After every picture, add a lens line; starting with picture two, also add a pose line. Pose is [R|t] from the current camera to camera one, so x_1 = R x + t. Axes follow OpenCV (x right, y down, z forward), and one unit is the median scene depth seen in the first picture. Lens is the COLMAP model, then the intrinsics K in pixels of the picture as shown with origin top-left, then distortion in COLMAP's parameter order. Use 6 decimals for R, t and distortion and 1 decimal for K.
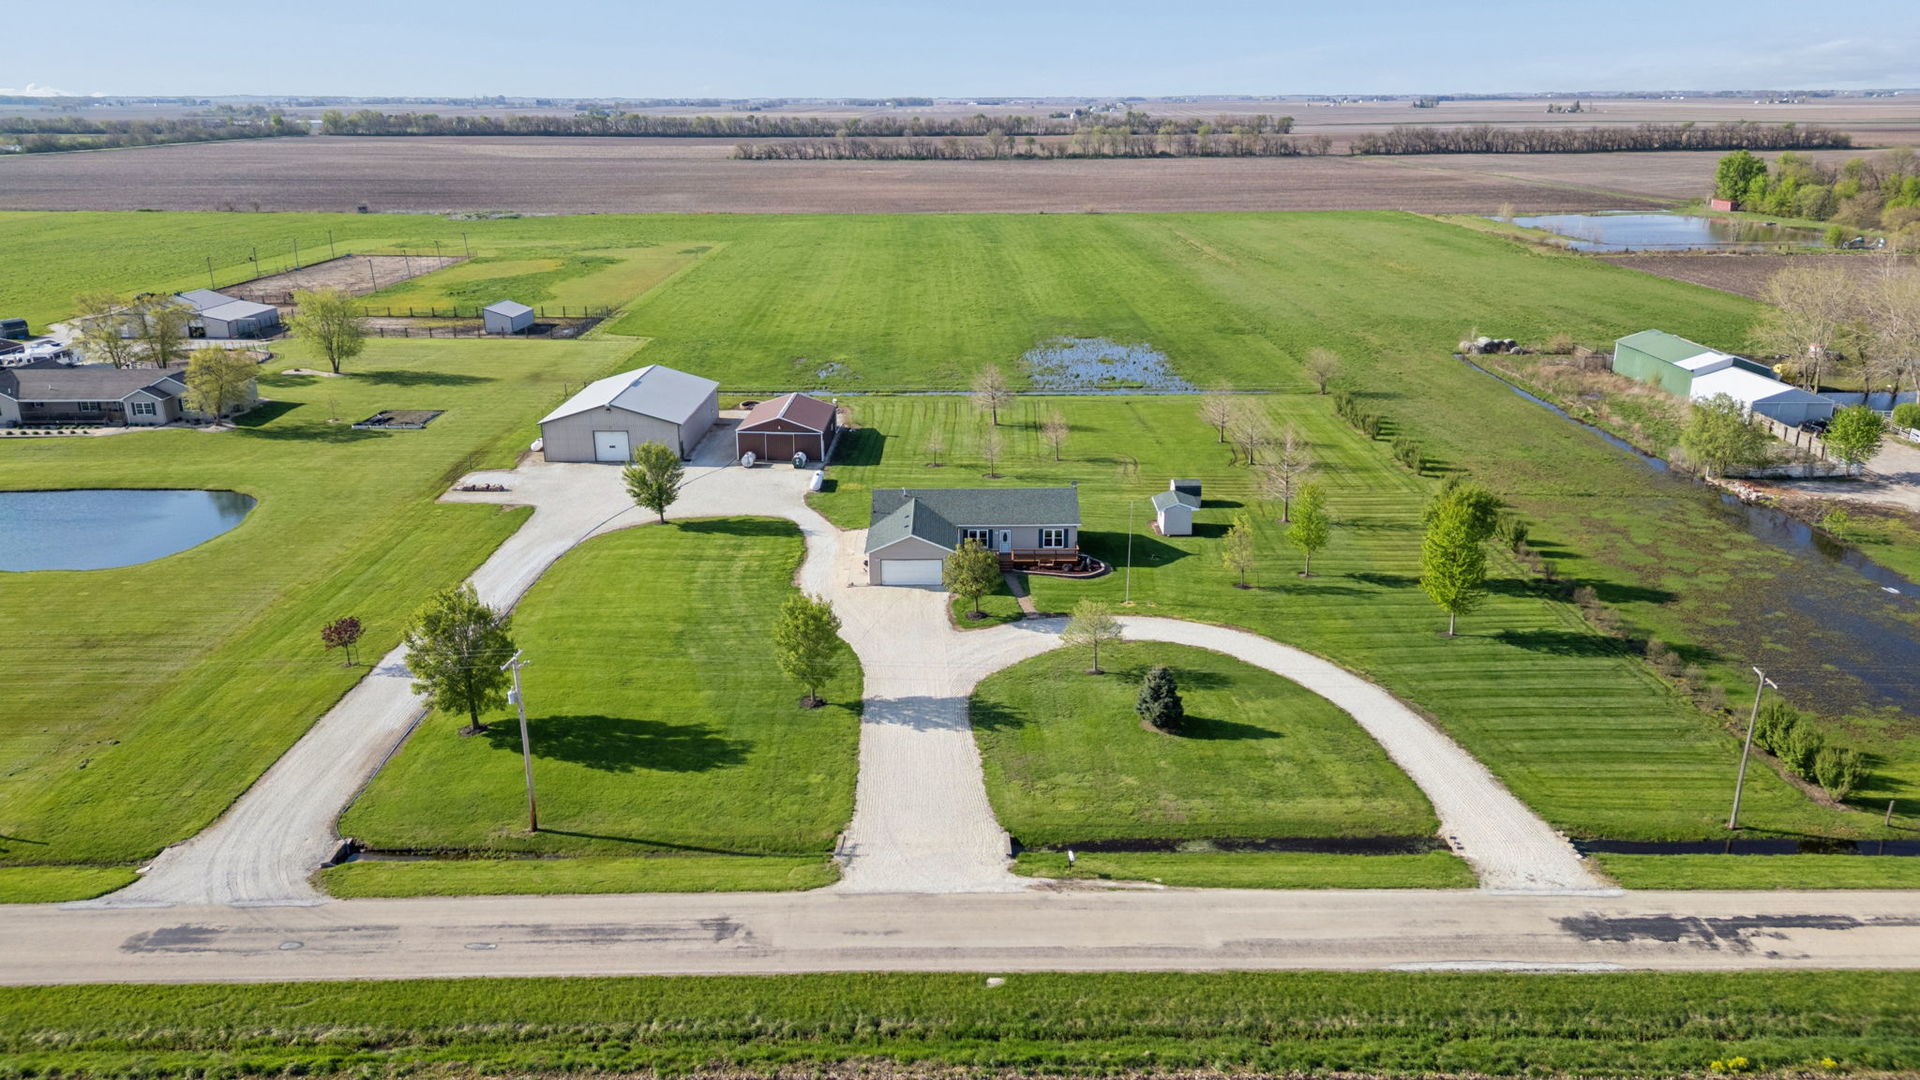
lens RADIAL K [[1341.0, 0, 960.0], [0, 1341.0, 540.0], [0, 0, 1]] dist [0.078209, -0.072148]
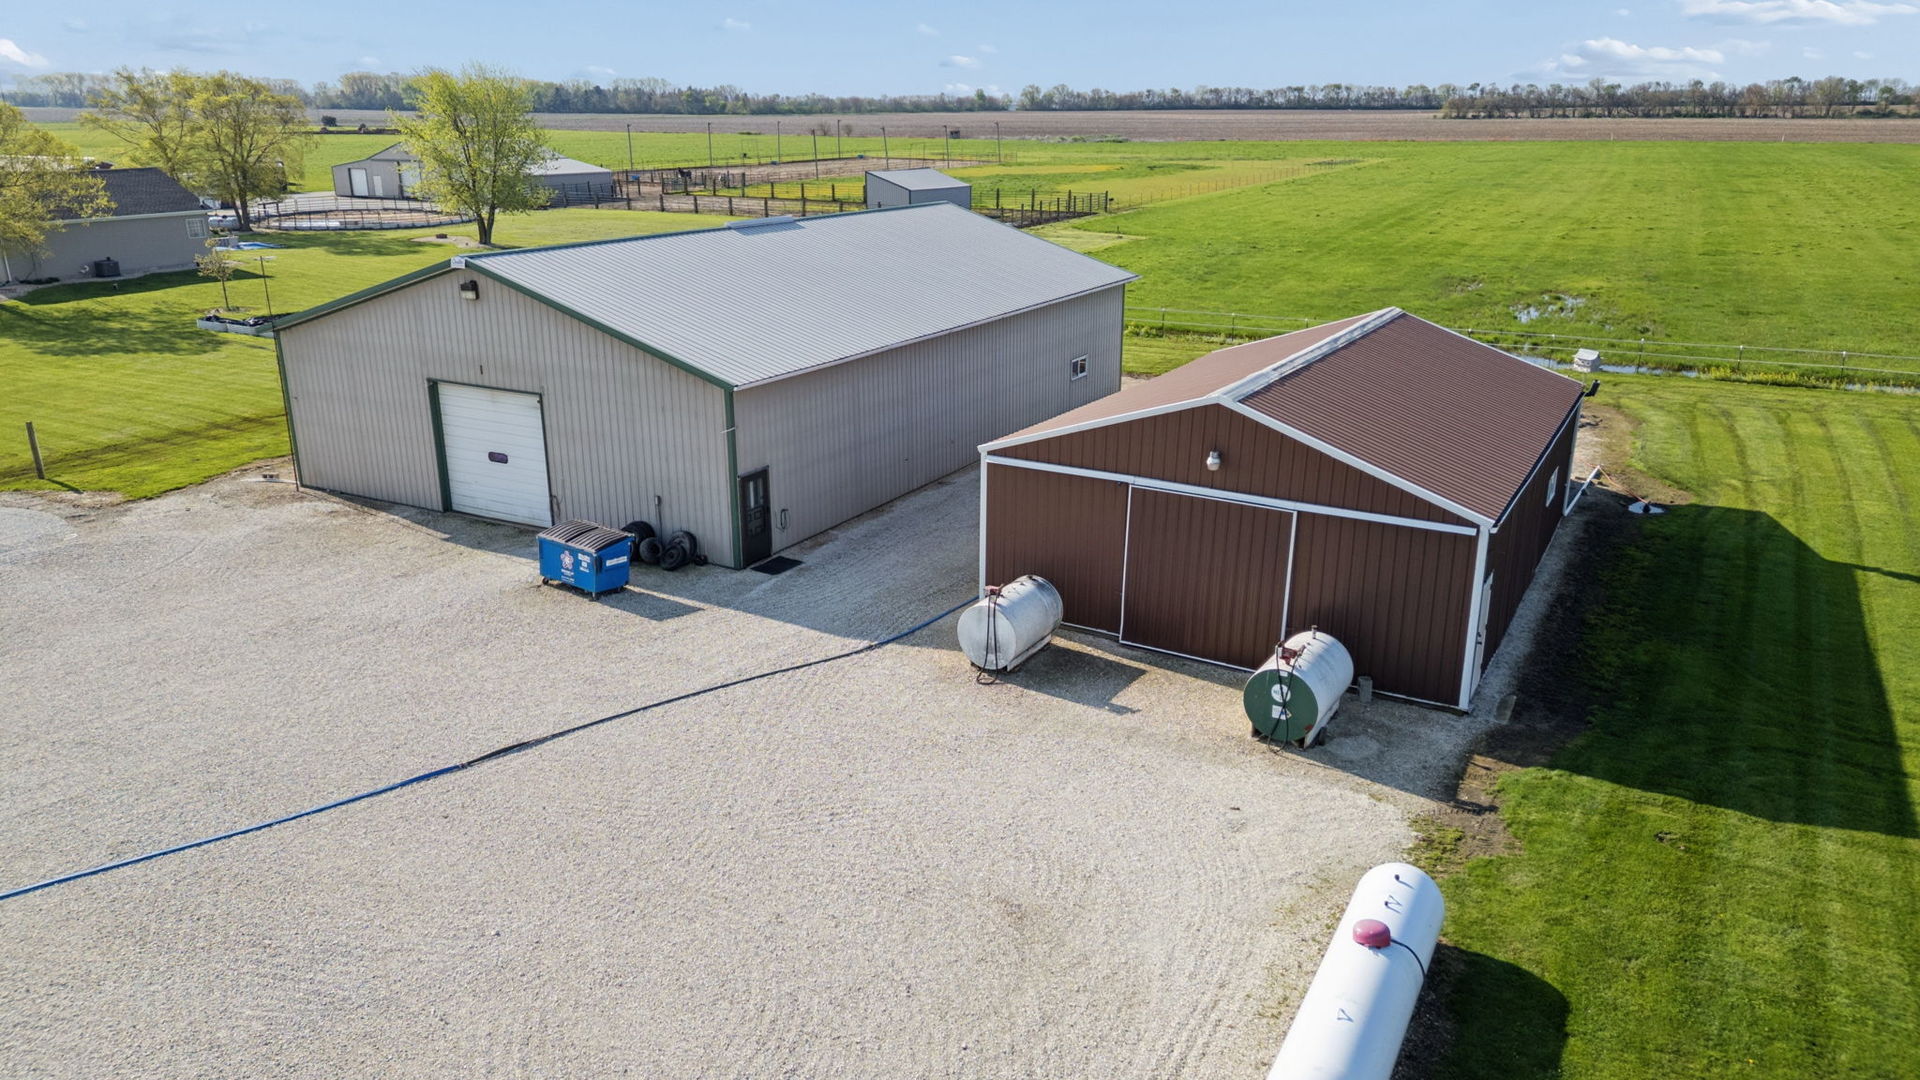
lens RADIAL K [[1341.0, 0, 960.0], [0, 1341.0, 540.0], [0, 0, 1]] dist [0.078209, -0.072148]
pose [[0.879656, 0.147854, -0.452046, -0.114865], [-0.150285, 0.988164, 0.030761, -0.099188], [0.451243, 0.040876, 0.891464, 1.118170]]
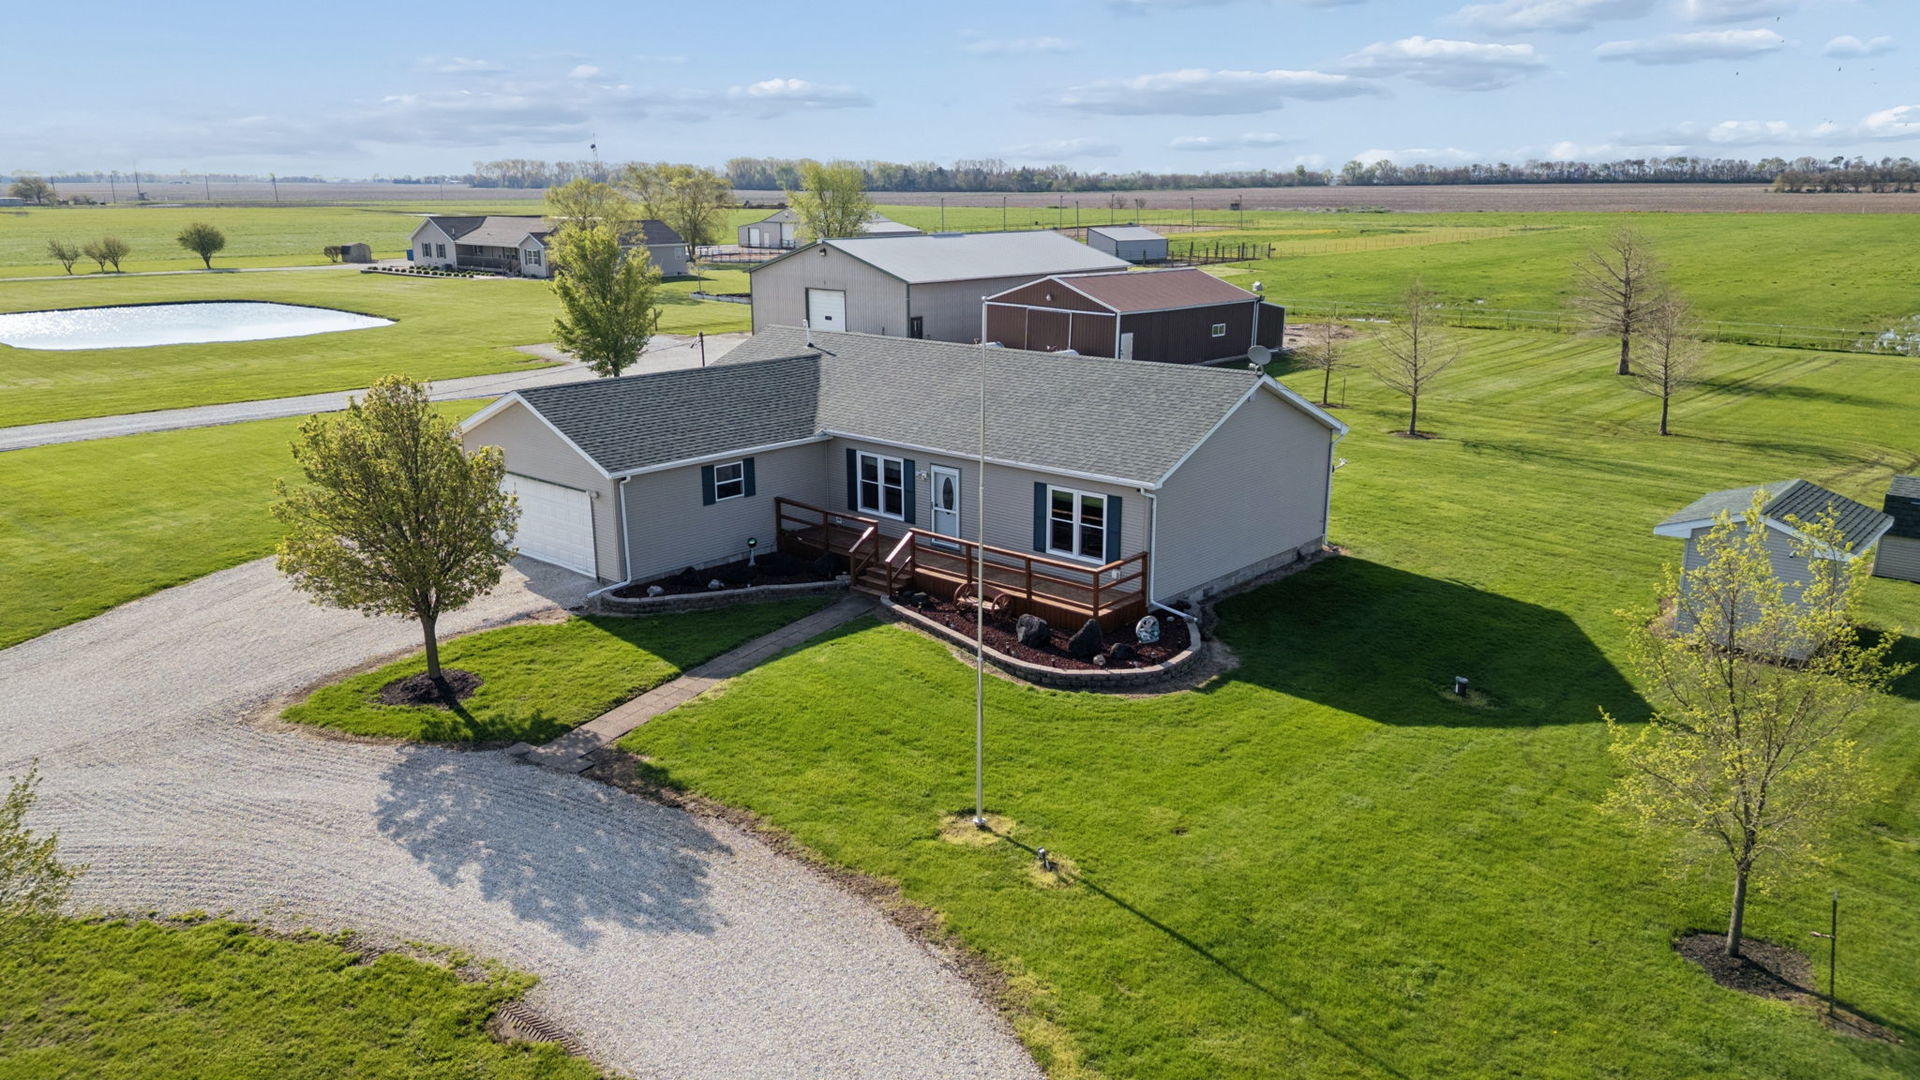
lens RADIAL K [[1341.0, 0, 960.0], [0, 1341.0, 540.0], [0, 0, 1]] dist [0.078209, -0.072148]
pose [[0.742189, 0.172770, -0.647539, 0.238344], [-0.209269, 0.977633, 0.020985, 0.001280], [0.636681, 0.119935, 0.761744, 0.810886]]
